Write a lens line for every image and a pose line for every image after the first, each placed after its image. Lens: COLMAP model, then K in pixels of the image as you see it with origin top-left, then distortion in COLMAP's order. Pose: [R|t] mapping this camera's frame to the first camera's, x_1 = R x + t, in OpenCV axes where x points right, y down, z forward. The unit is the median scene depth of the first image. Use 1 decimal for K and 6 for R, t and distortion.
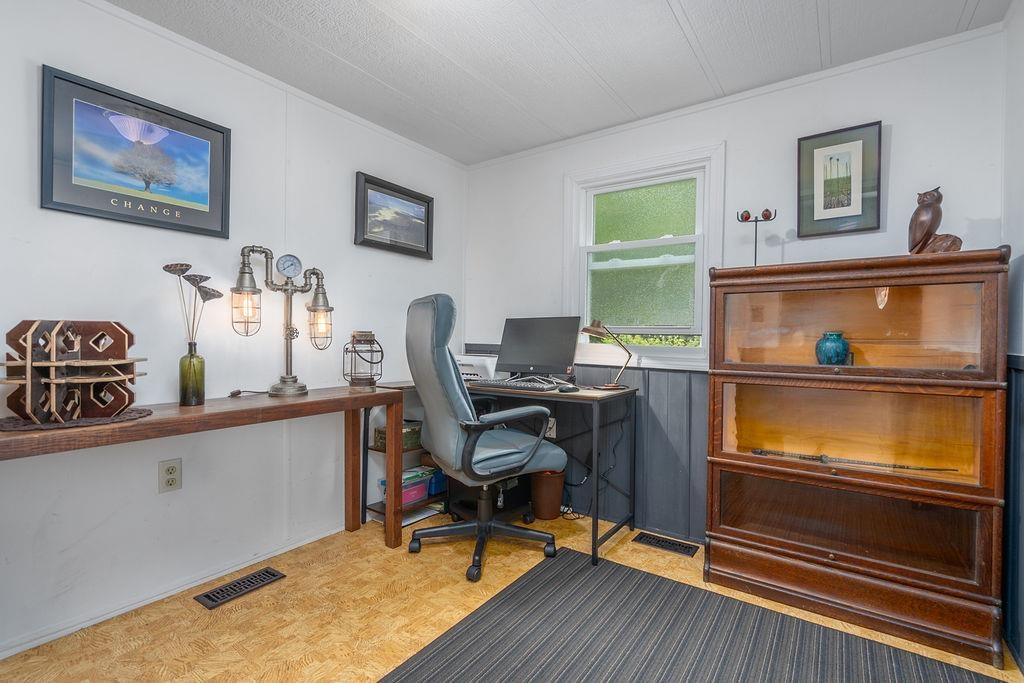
lens RADIAL K [[461.8, 0, 515.3], [0, 461.8, 339.2], [0, 0, 1]] dist [-0.004324, 0.001847]
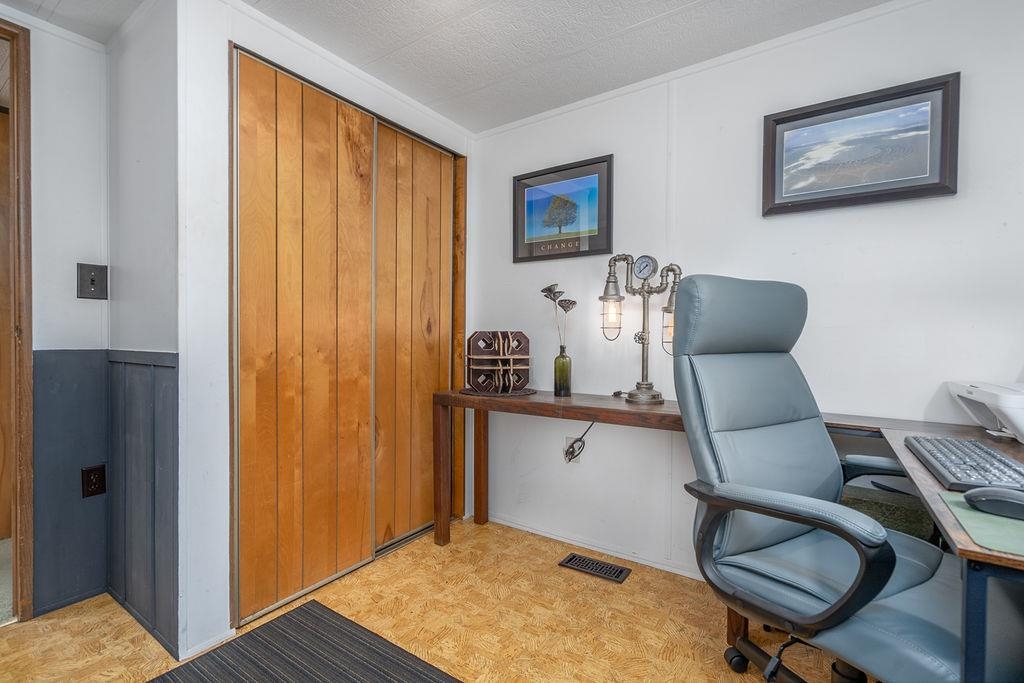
lens RADIAL K [[461.8, 0, 513.6], [0, 461.8, 344.8], [0, 0, 1]] dist [-0.004324, 0.001847]
pose [[0.019085, 0.003575, -0.999811, 0.488485], [-0.011225, 0.999931, 0.003361, 0.001844], [0.999755, 0.011159, 0.019124, 0.751287]]
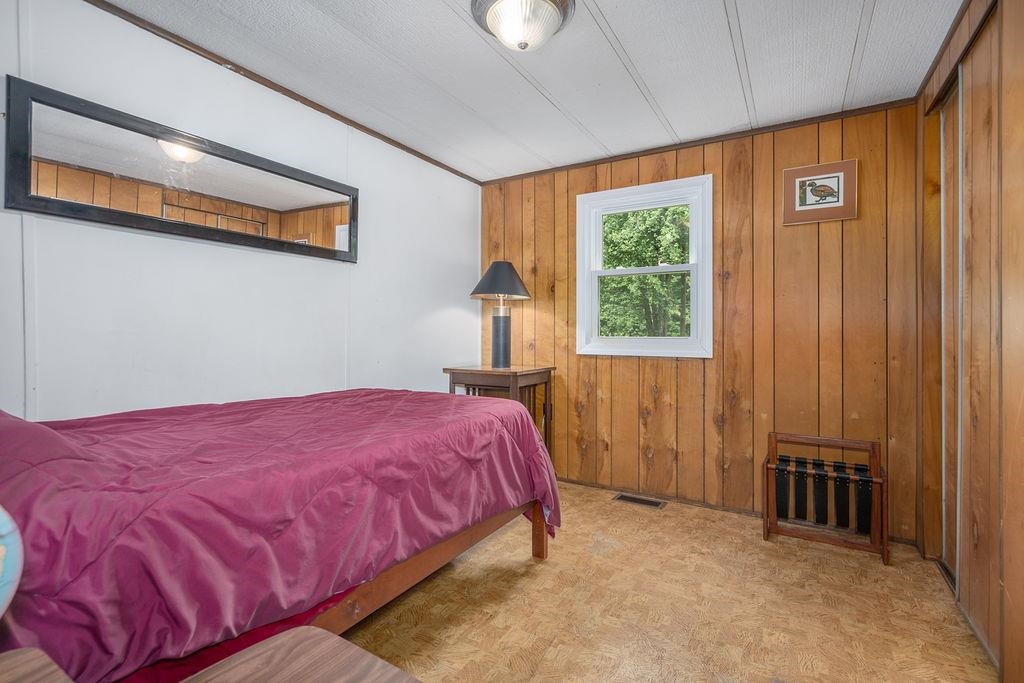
lens RADIAL K [[461.8, 0, 513.4], [0, 461.8, 338.4], [0, 0, 1]] dist [-0.004324, 0.001847]
pose [[-0.997626, -0.013878, -0.067452, 0.015311], [-0.014188, 0.999891, 0.004112, 0.009558], [0.067388, 0.005059, -0.997714, 1.551720]]
